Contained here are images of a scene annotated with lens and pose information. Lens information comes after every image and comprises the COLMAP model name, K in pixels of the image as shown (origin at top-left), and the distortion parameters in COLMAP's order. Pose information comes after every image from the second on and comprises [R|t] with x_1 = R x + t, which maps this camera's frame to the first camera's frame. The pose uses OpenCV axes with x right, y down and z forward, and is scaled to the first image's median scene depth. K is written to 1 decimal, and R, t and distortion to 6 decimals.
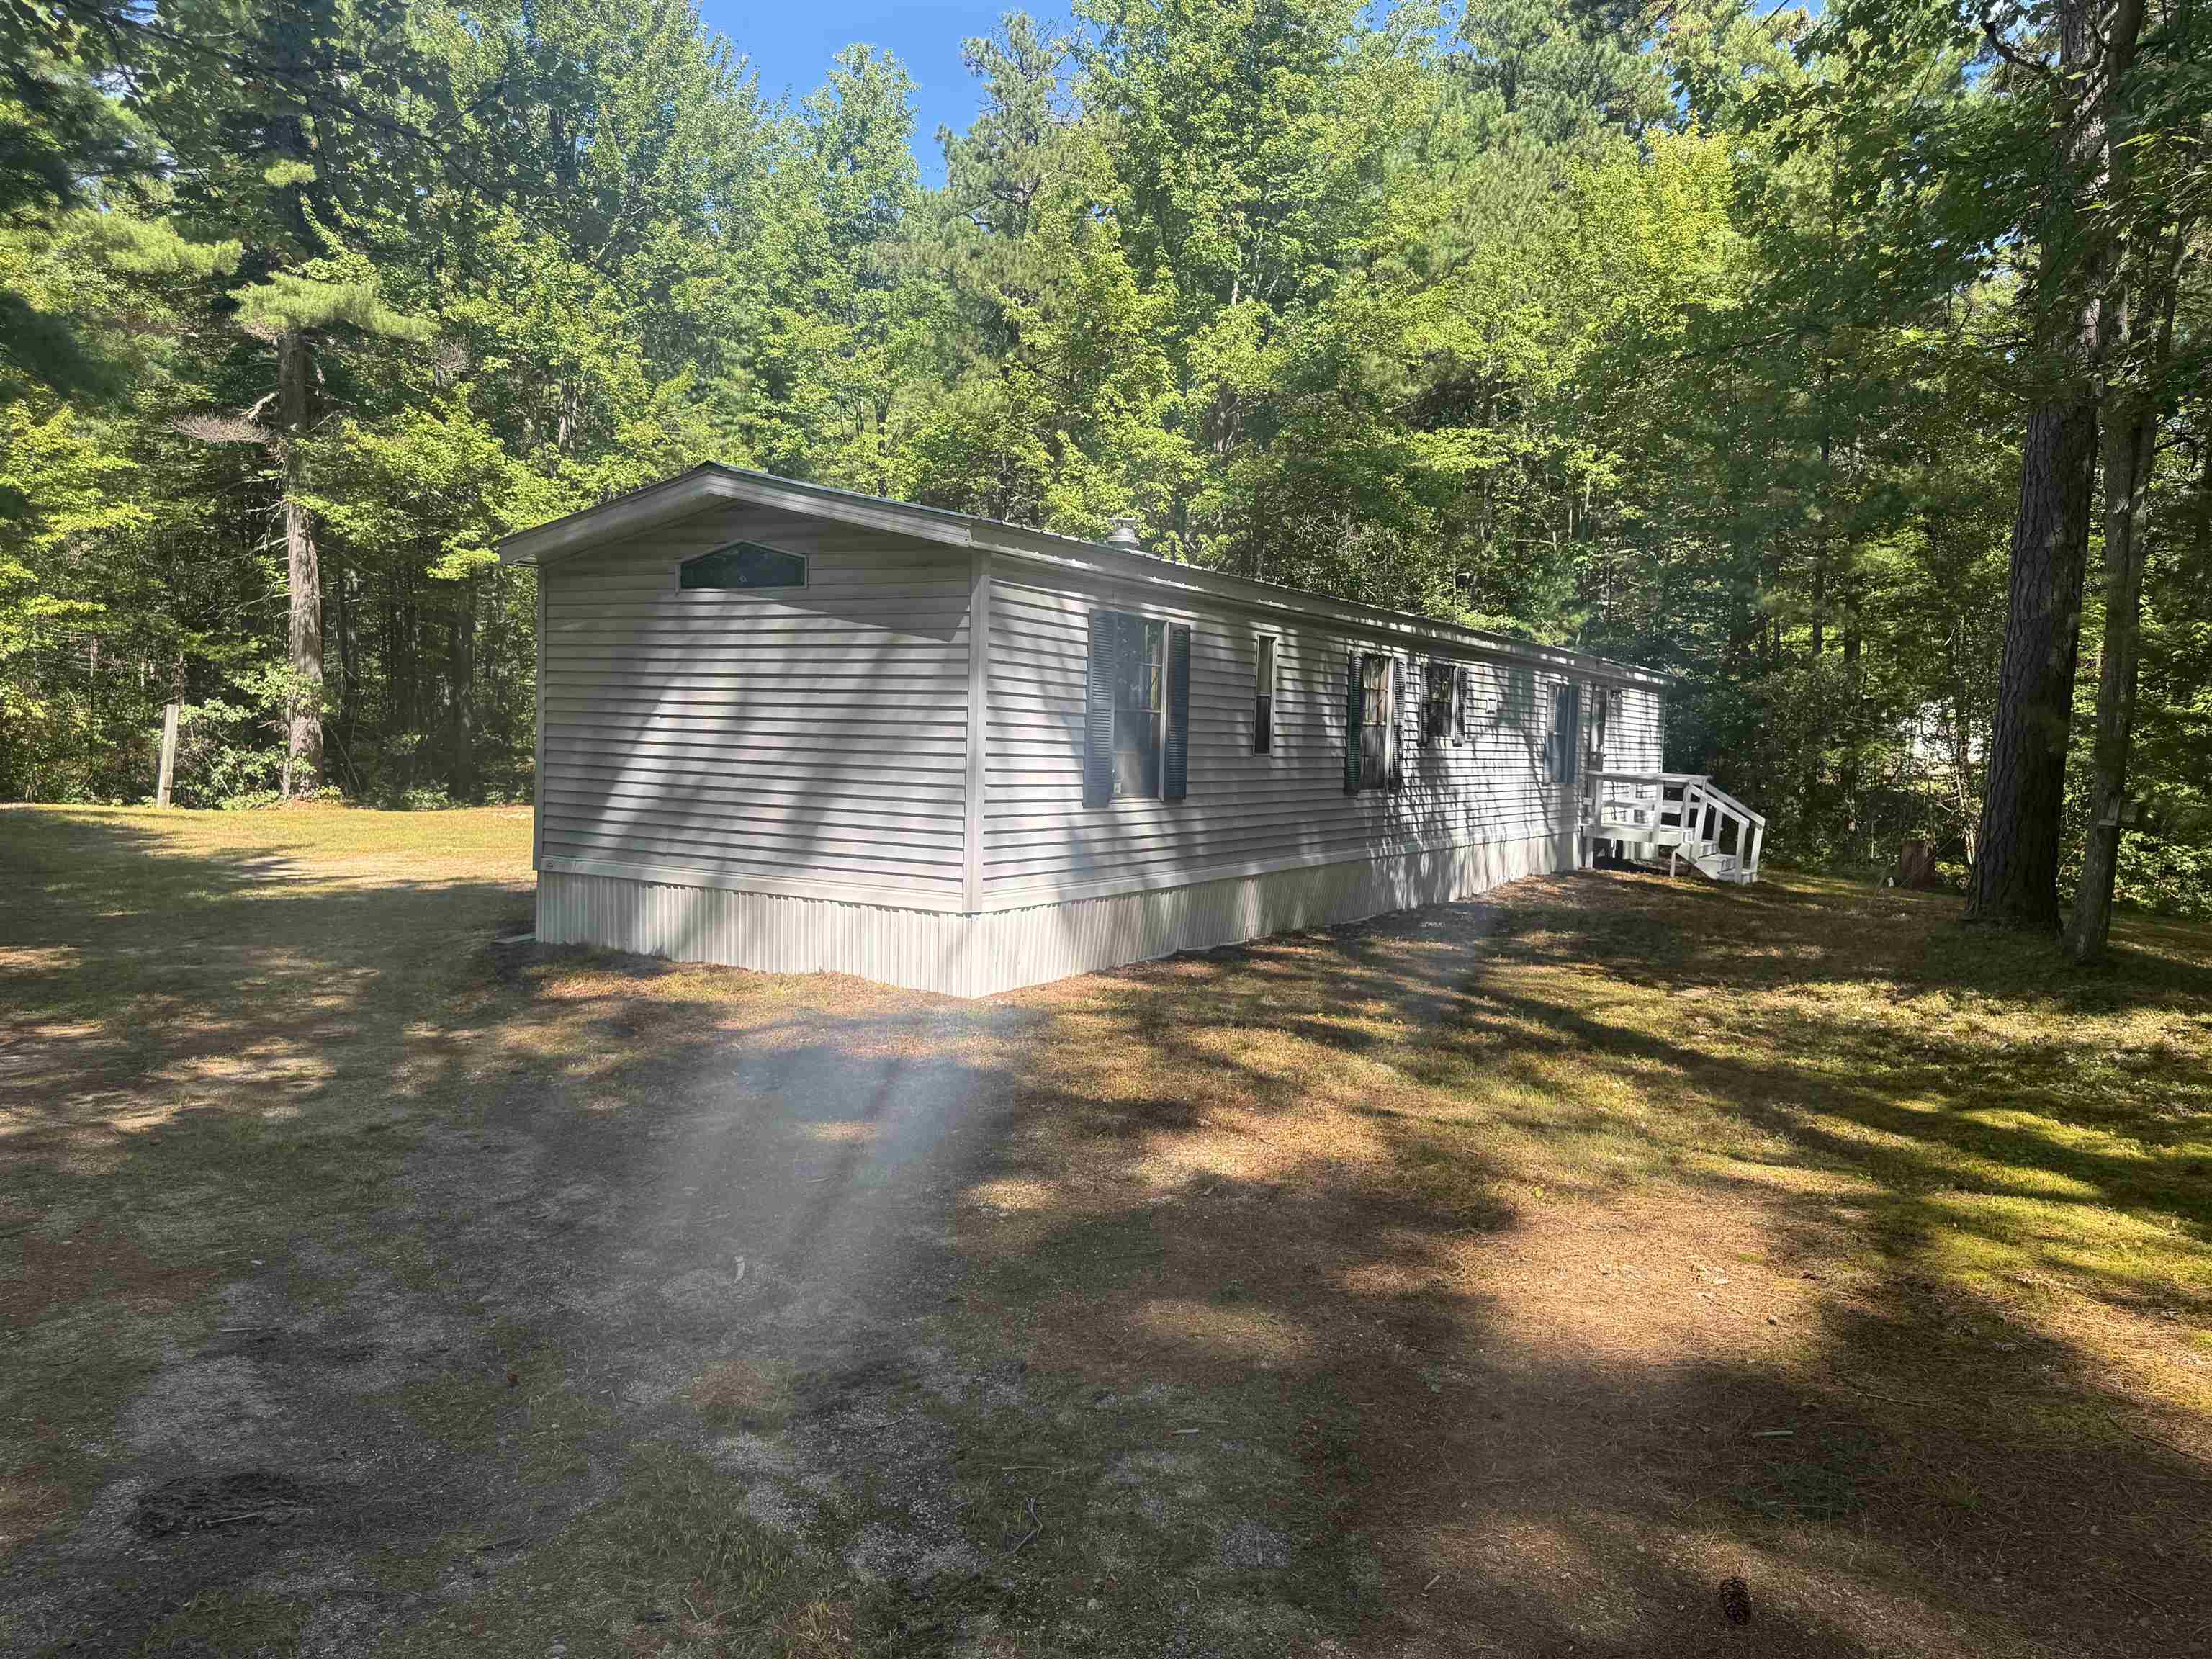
lens RADIAL K [[1561.9, 0, 1089.3], [0, 1561.9, 831.6], [0, 0, 1]] dist [0.062107, -0.081497]
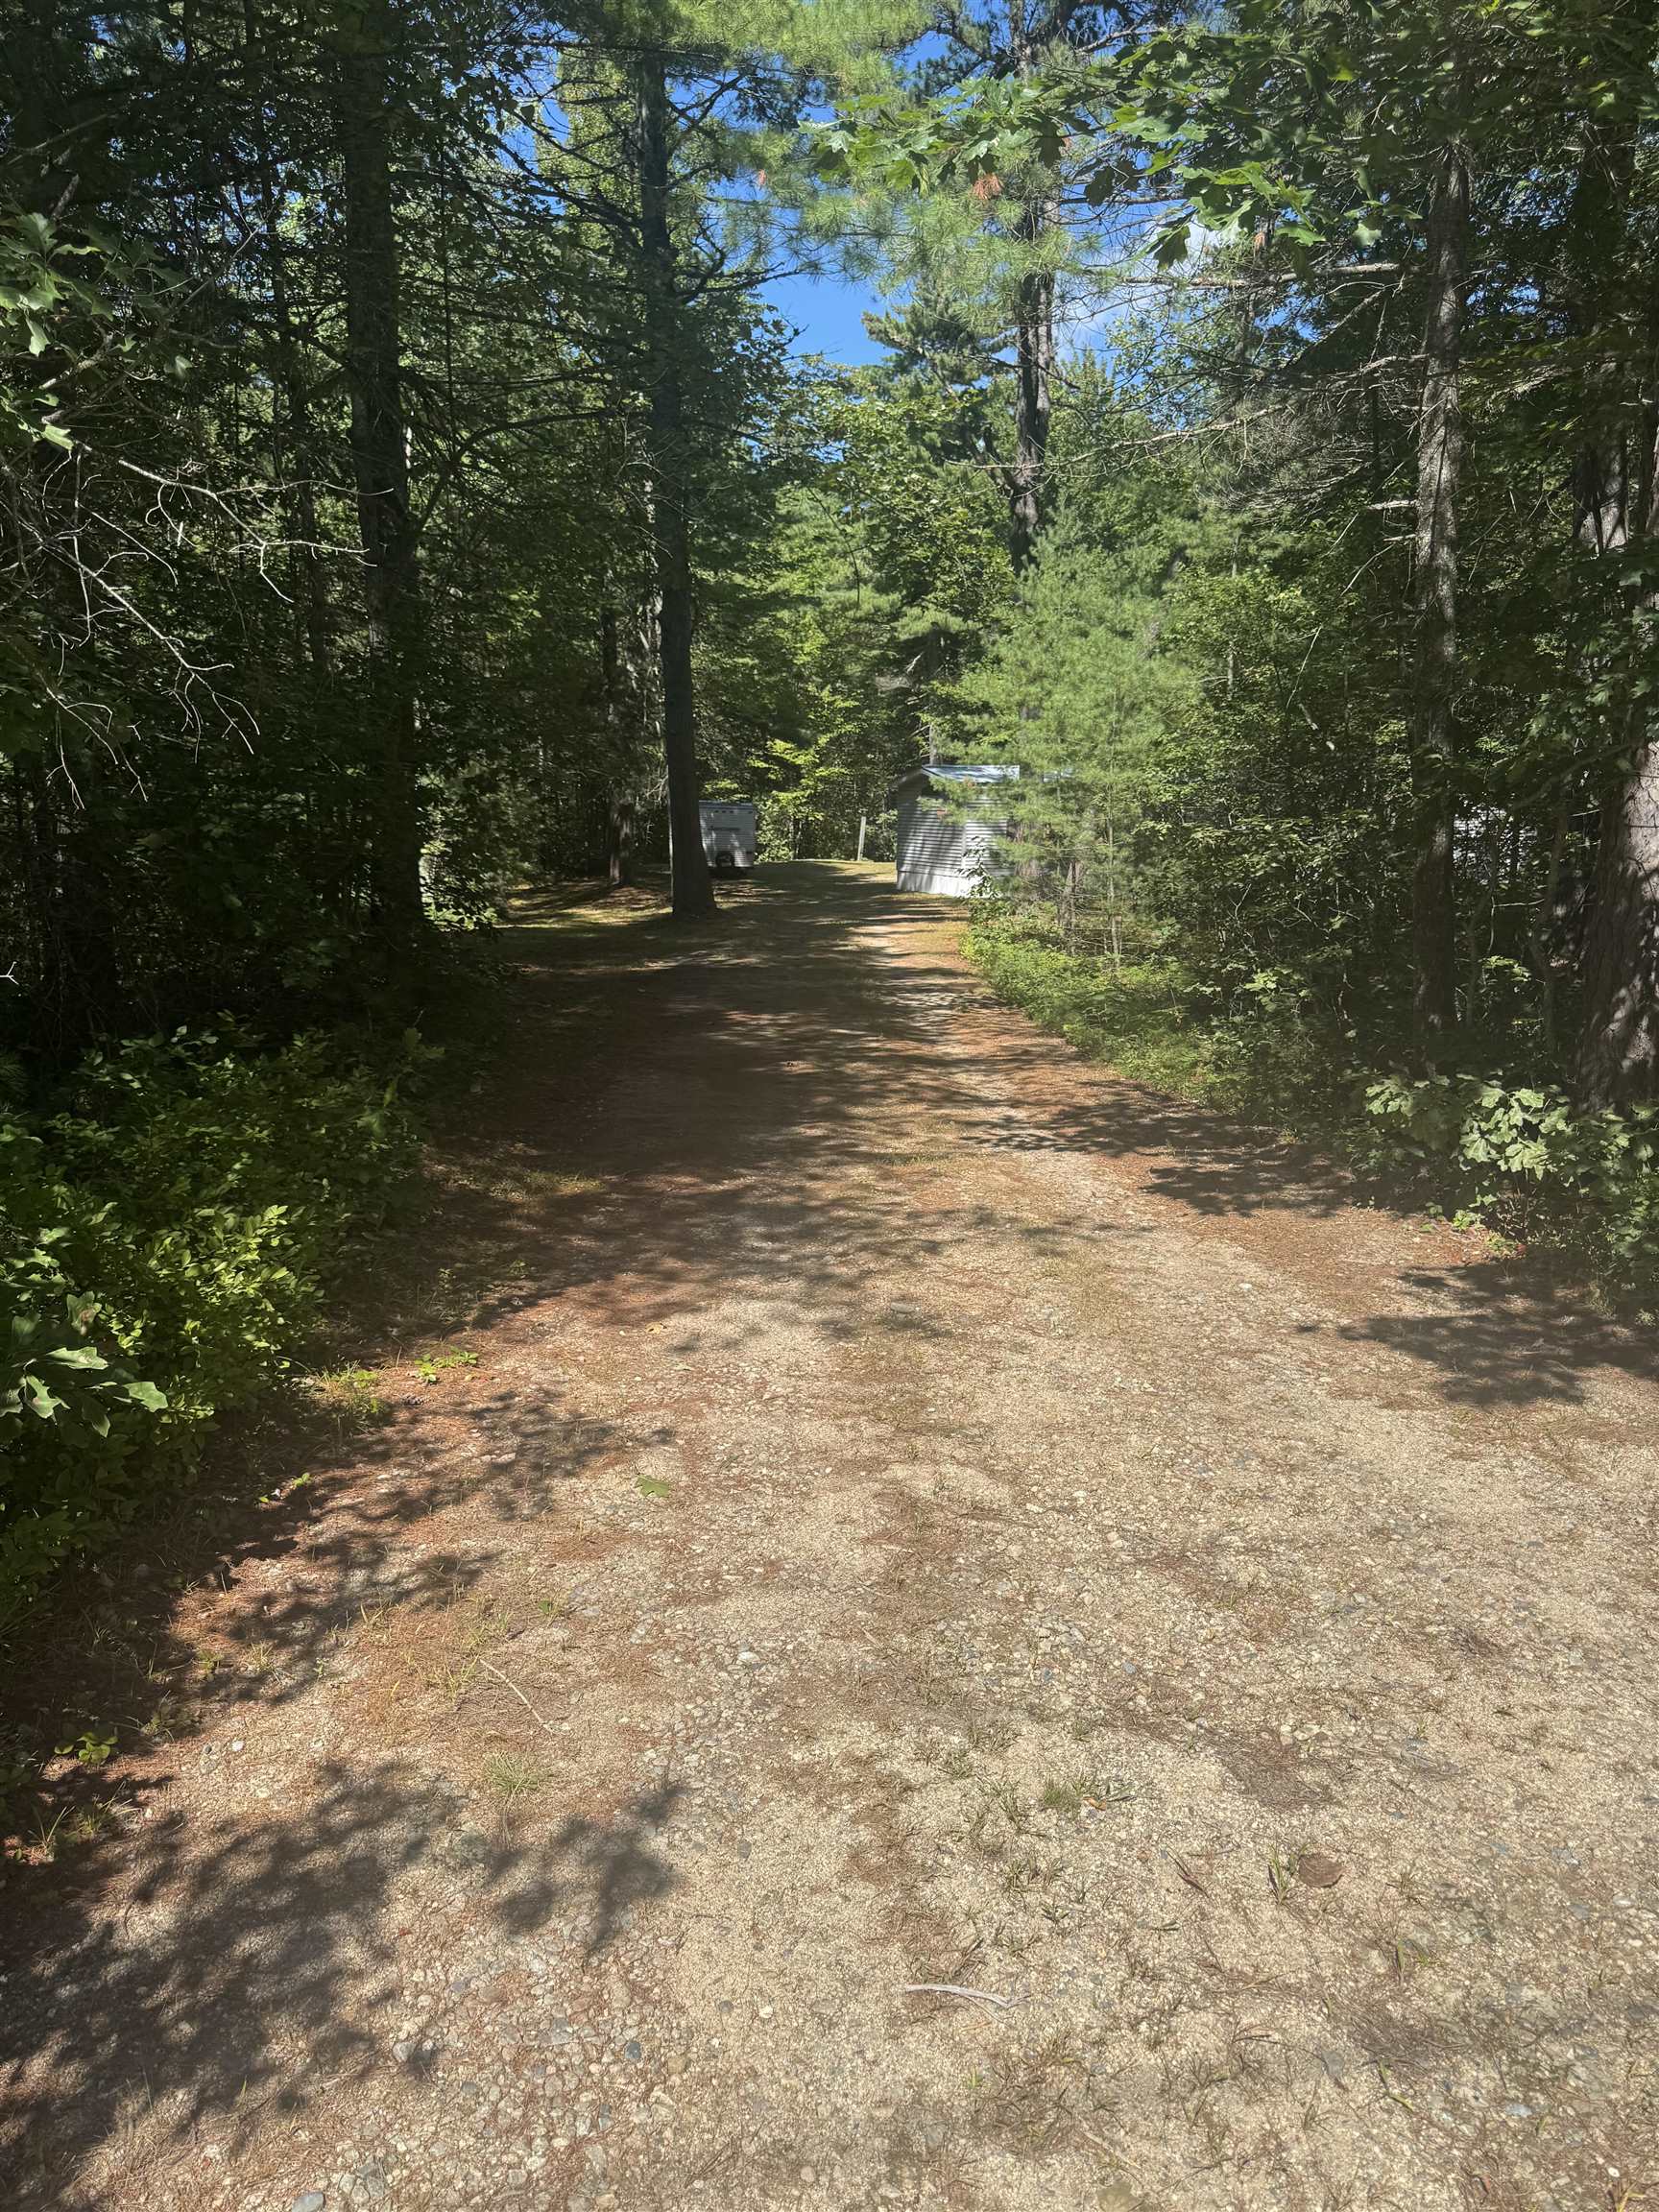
lens RADIAL K [[1561.9, 0, 827.5], [0, 1561.9, 1104.8], [0, 0, 1]] dist [0.062107, -0.081497]
pose [[0.817015, 0.092657, -0.569123, 1.064571], [-0.009342, 0.989002, 0.147605, -0.001508], [0.576541, -0.115278, 0.808895, -1.384202]]
